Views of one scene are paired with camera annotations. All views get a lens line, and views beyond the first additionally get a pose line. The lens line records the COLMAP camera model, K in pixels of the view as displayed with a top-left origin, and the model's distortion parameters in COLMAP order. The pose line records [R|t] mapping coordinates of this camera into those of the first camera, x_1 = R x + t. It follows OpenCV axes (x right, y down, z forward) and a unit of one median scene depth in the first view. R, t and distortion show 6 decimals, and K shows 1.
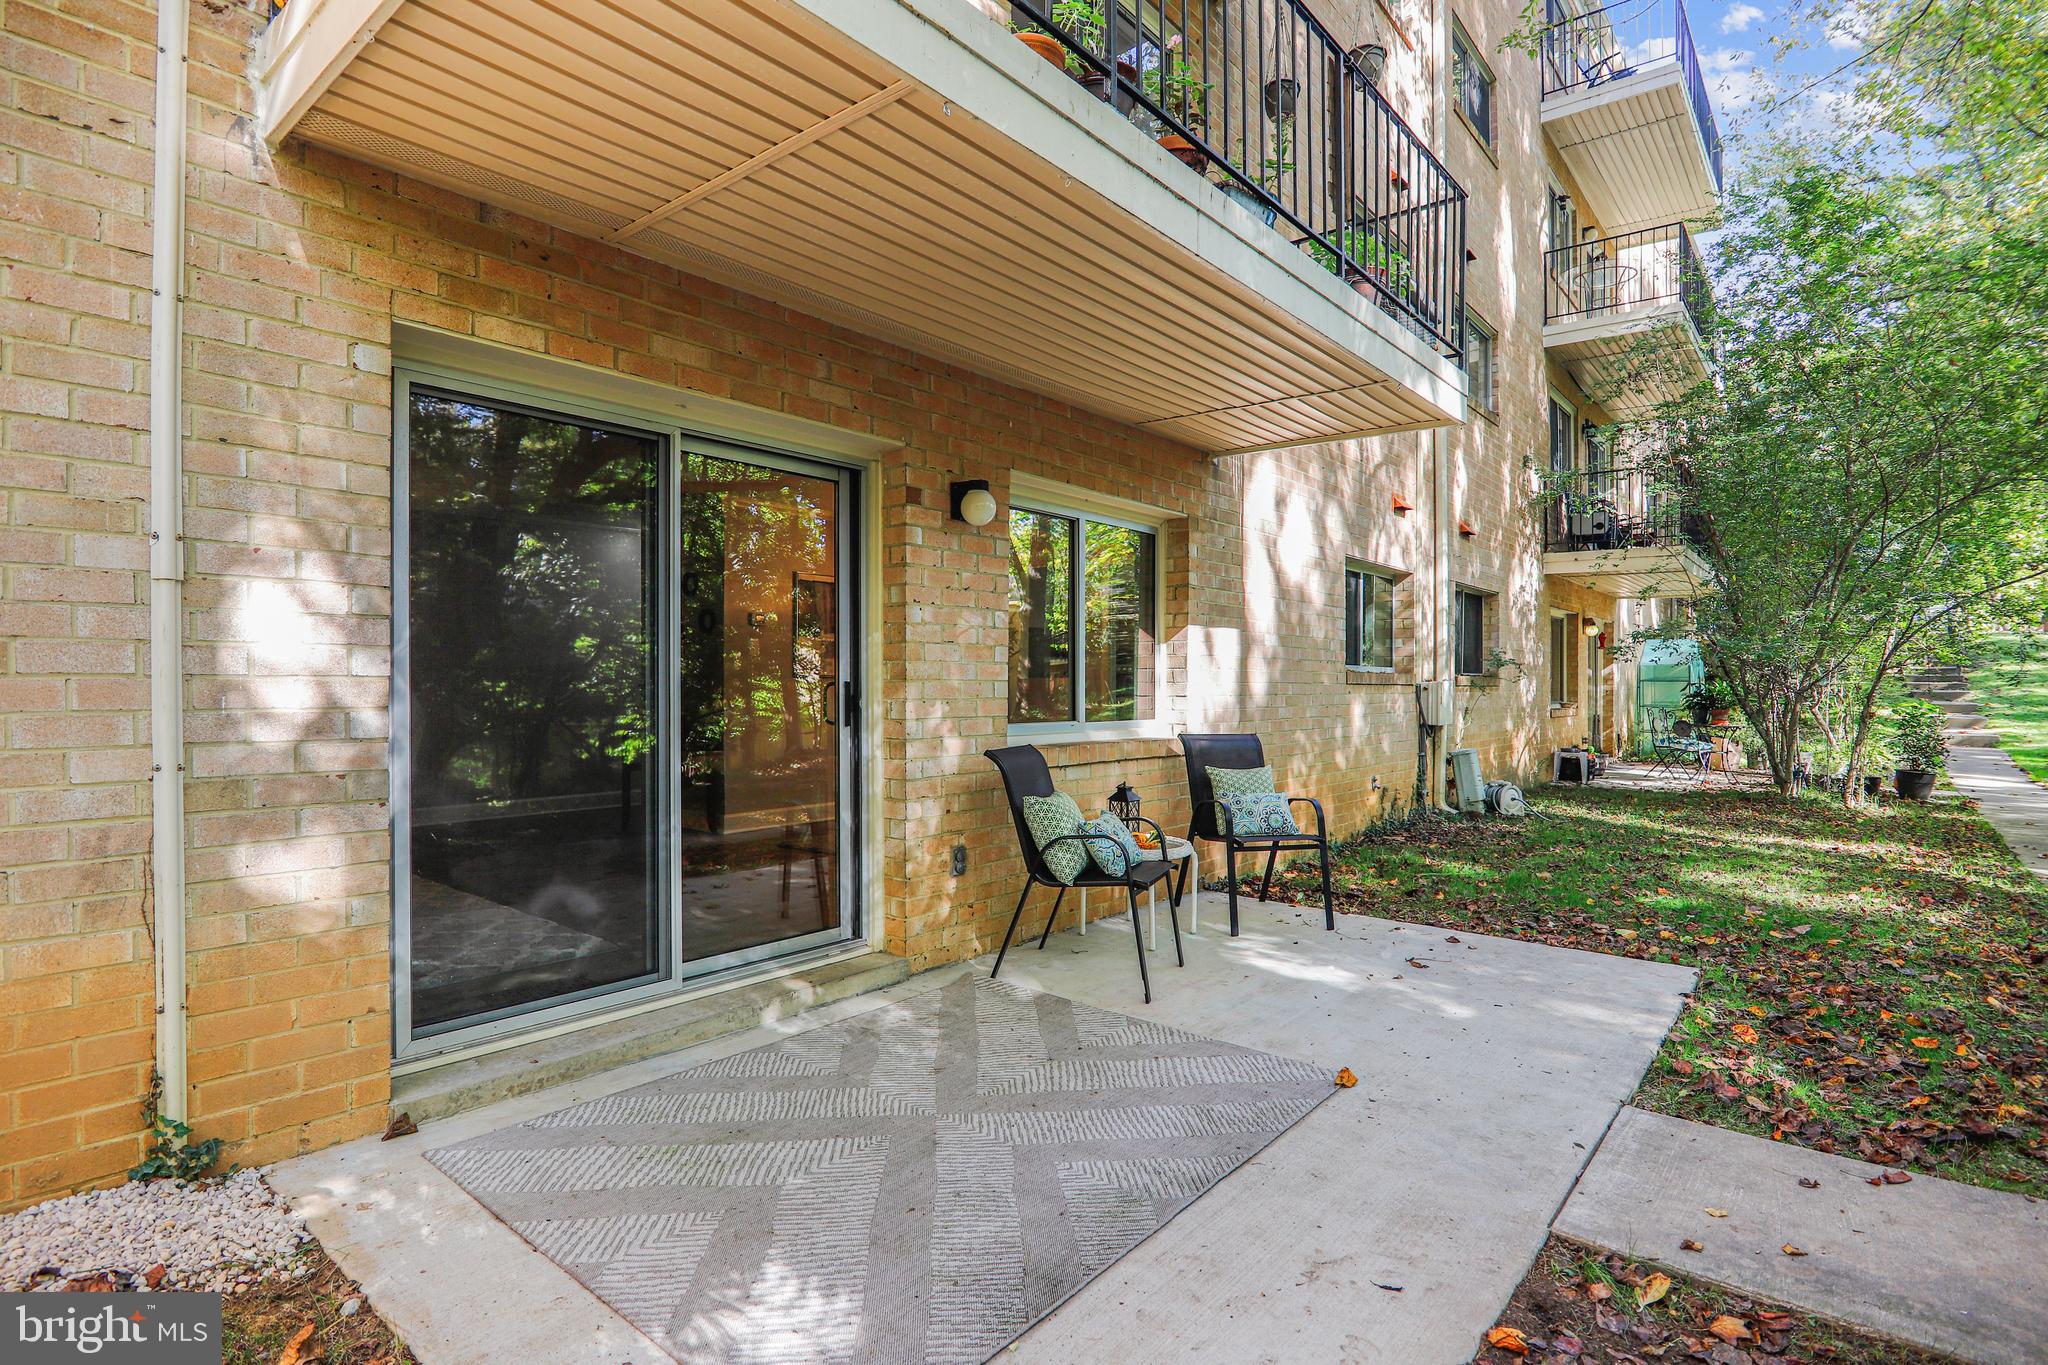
lens RADIAL K [[1010.0, 0, 1024.0], [0, 1010.0, 682.5], [0, 0, 1]] dist [-0.022473, 0.000282]
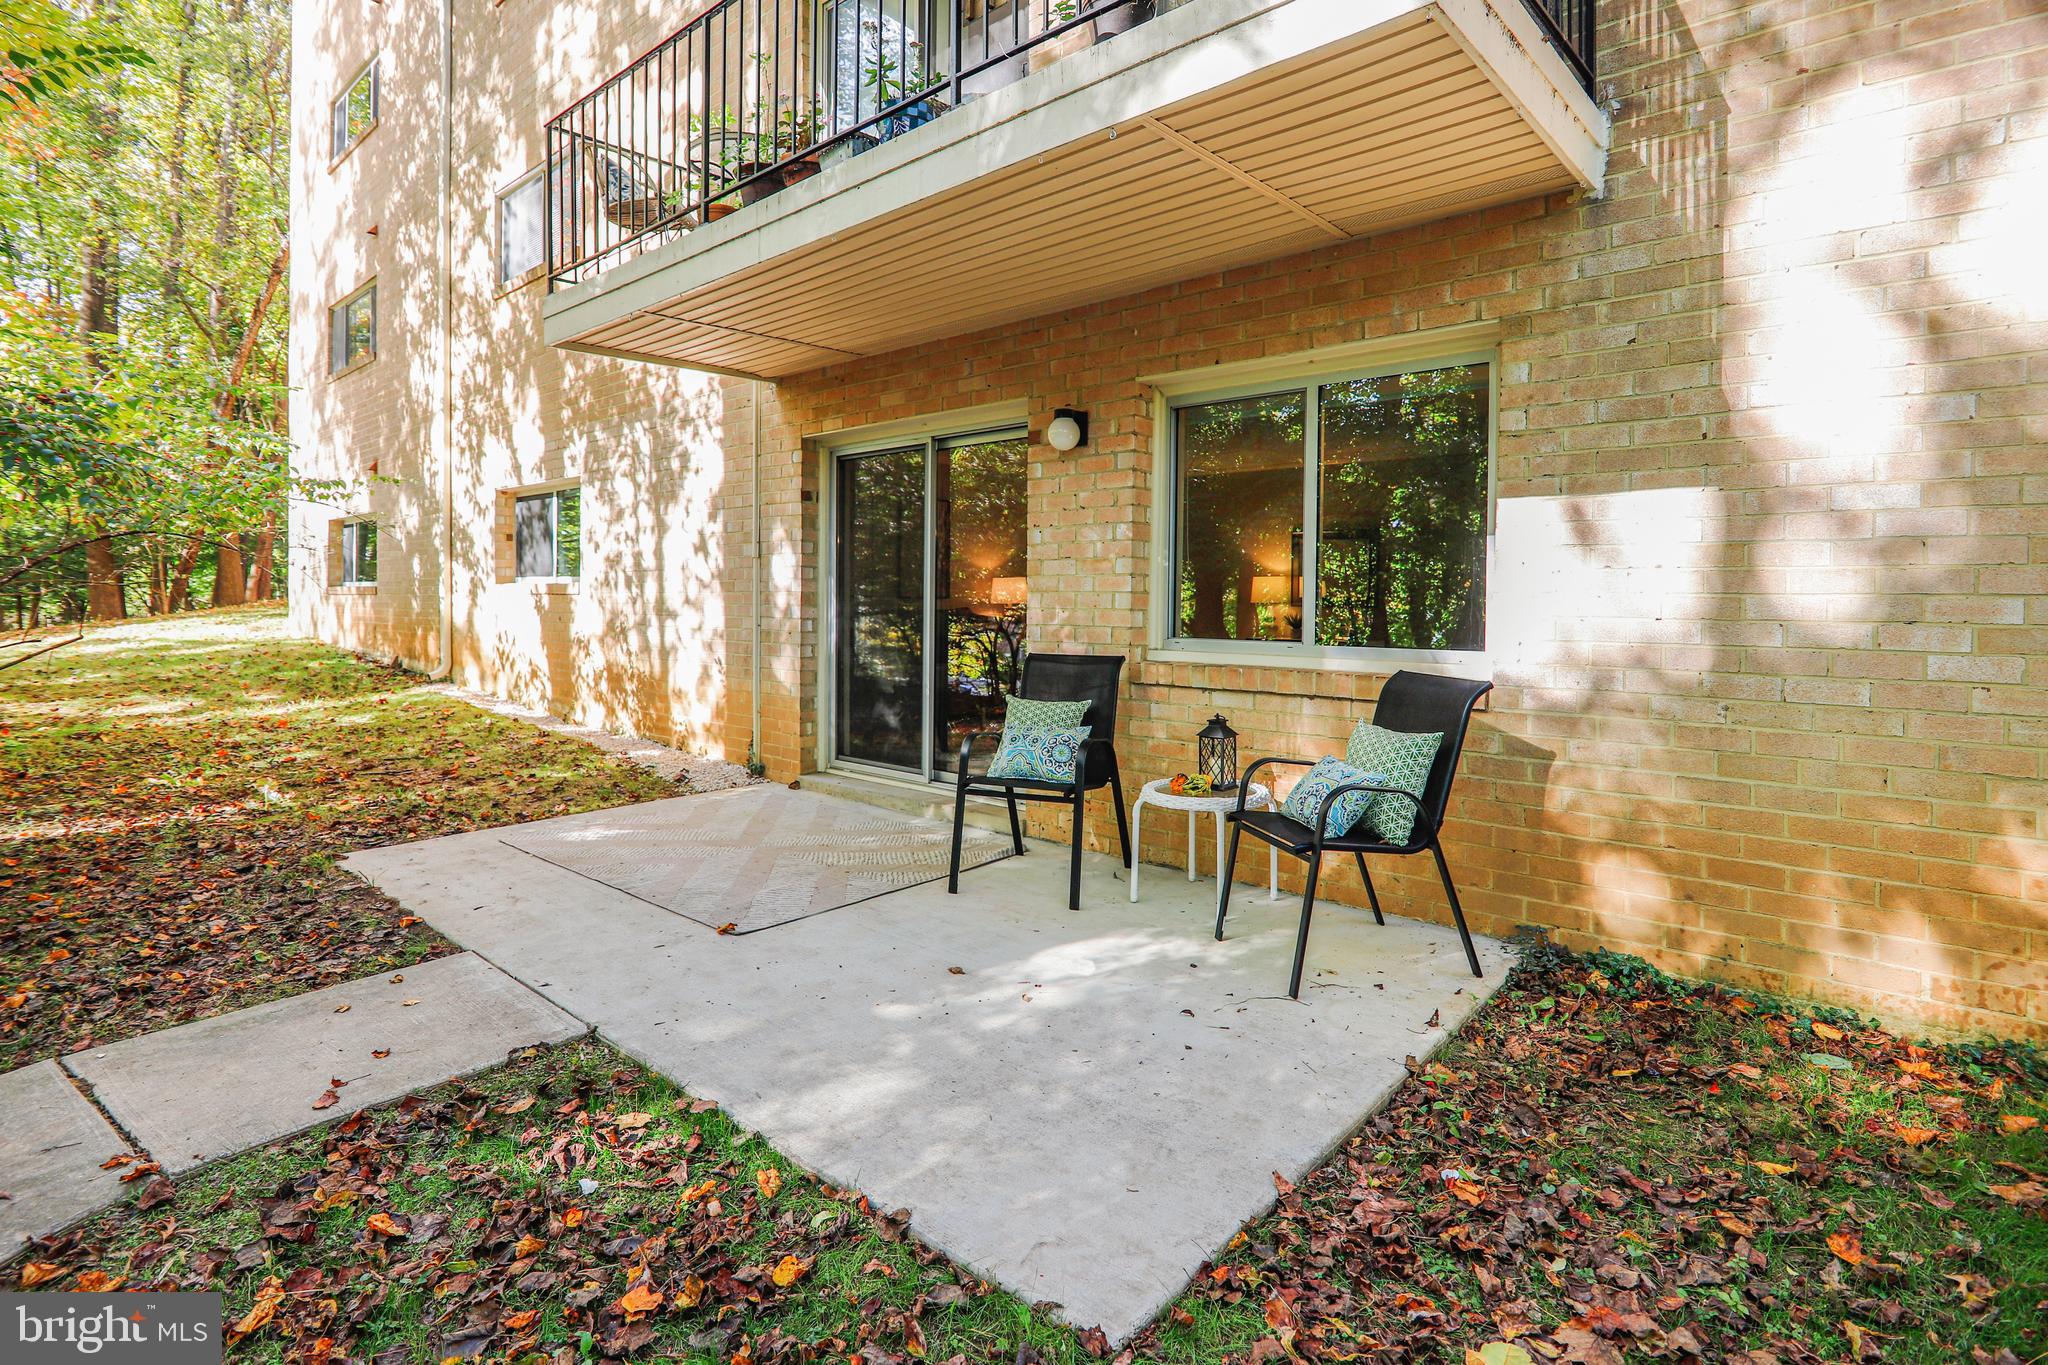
lens RADIAL K [[1024.7, 0, 1016.6], [0, 1024.7, 614.4], [0, 0, 1]] dist [-0.004191, -0.000347]
pose [[-0.037546, 0.009757, -0.999247, 1.145692], [-0.007733, 0.999920, 0.010054, 0.012500], [0.999265, 0.008105, -0.037467, 1.059393]]
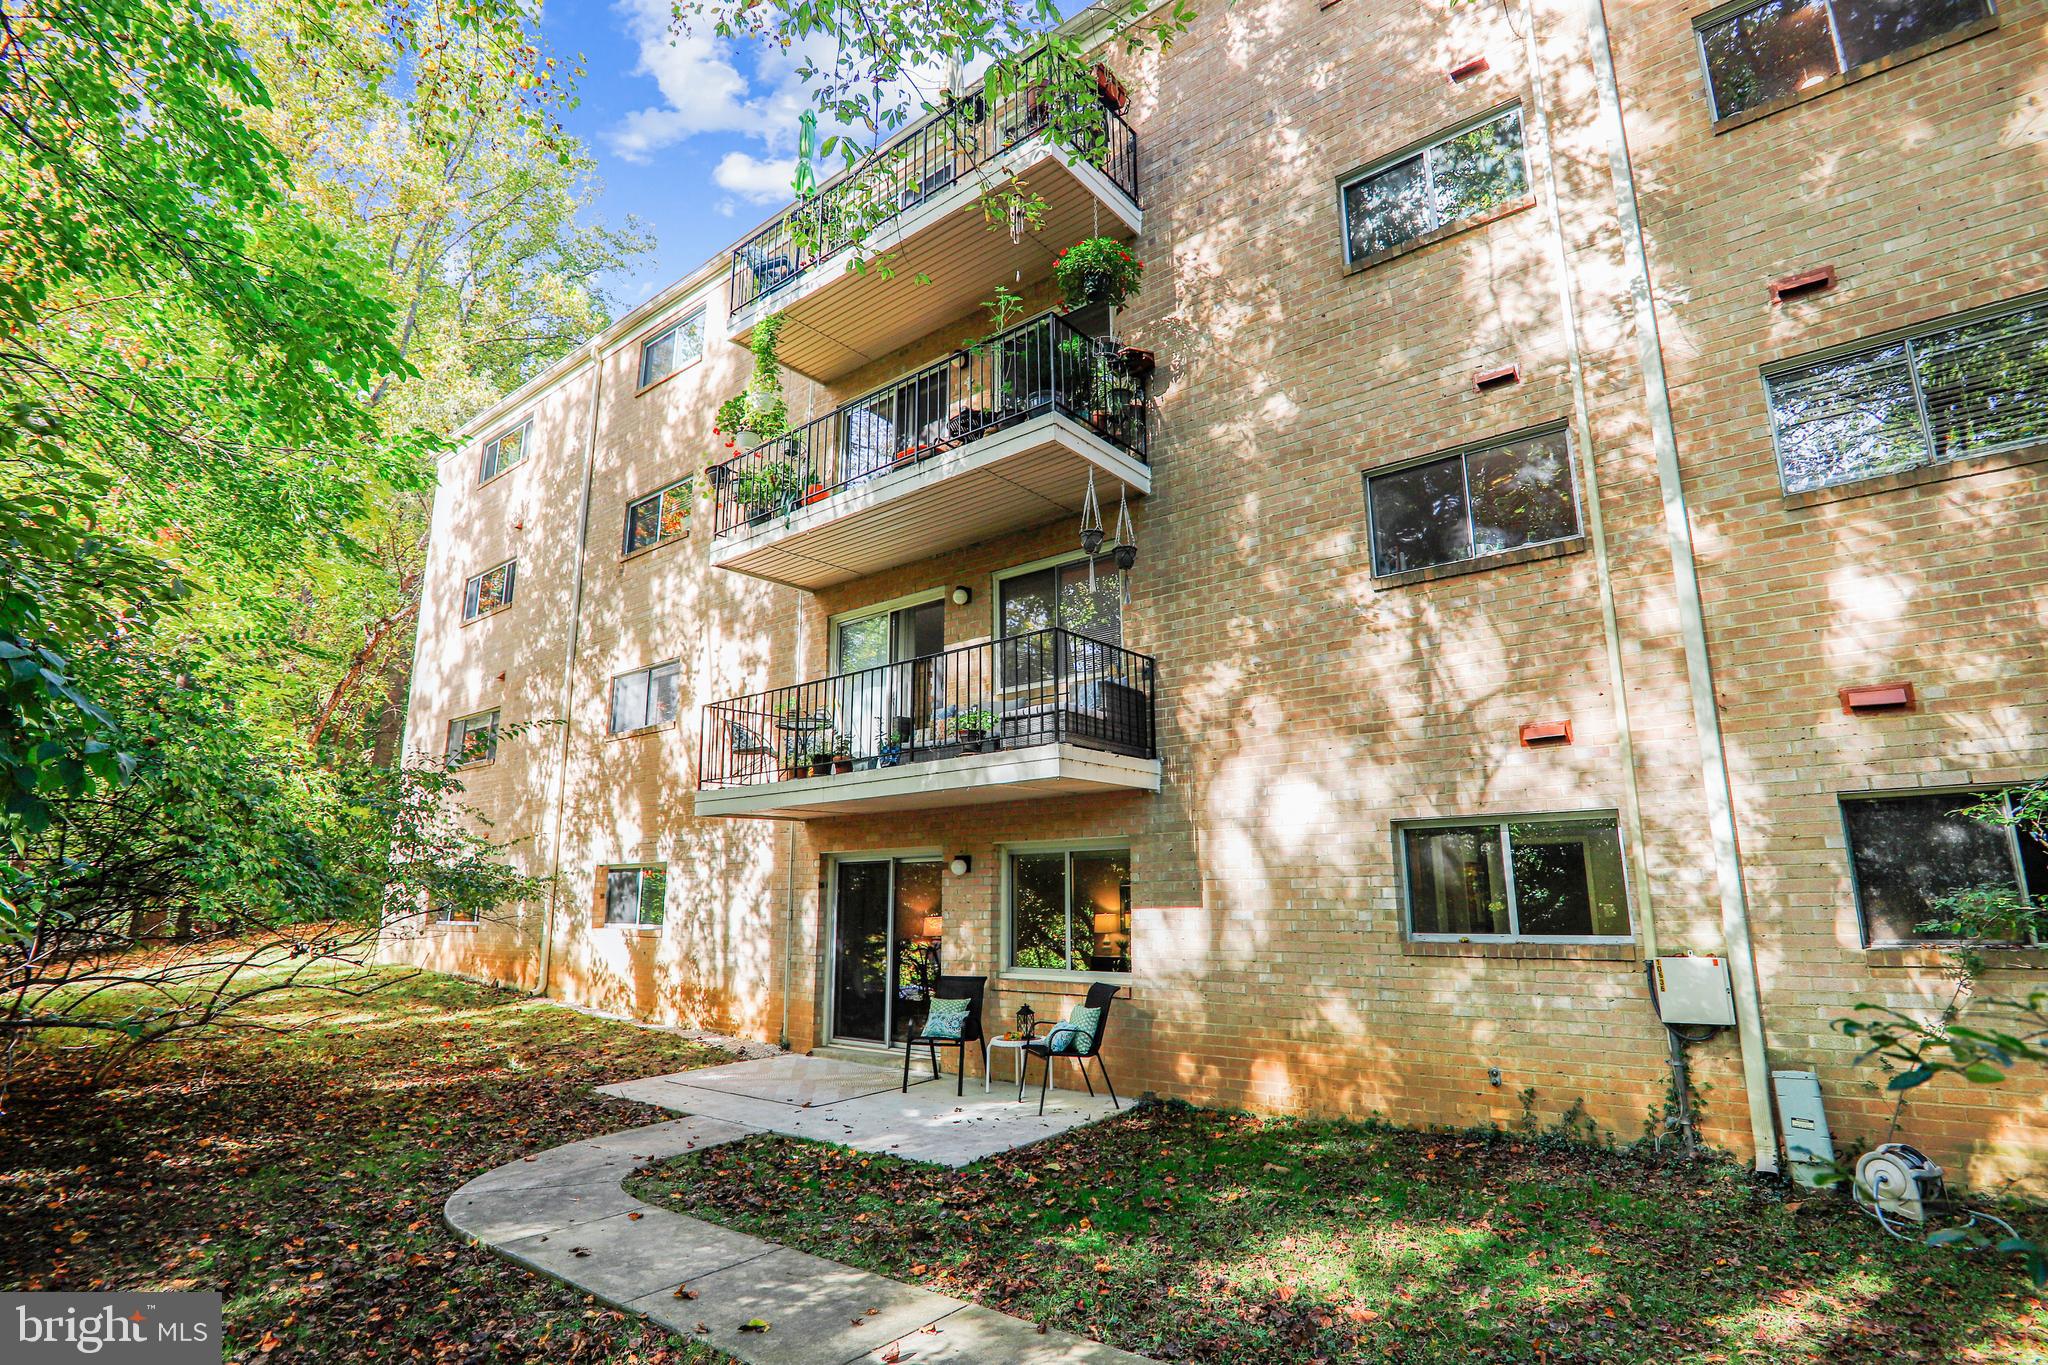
lens RADIAL K [[965.3, 0, 1024.0], [0, 965.3, 682.5], [0, 0, 1]] dist [-0.026850, 0.000048]
pose [[0.038145, -0.228903, -0.972701, 2.381148], [0.005782, 0.973444, -0.228852, -0.086346], [0.999256, 0.003105, 0.038455, 1.136091]]
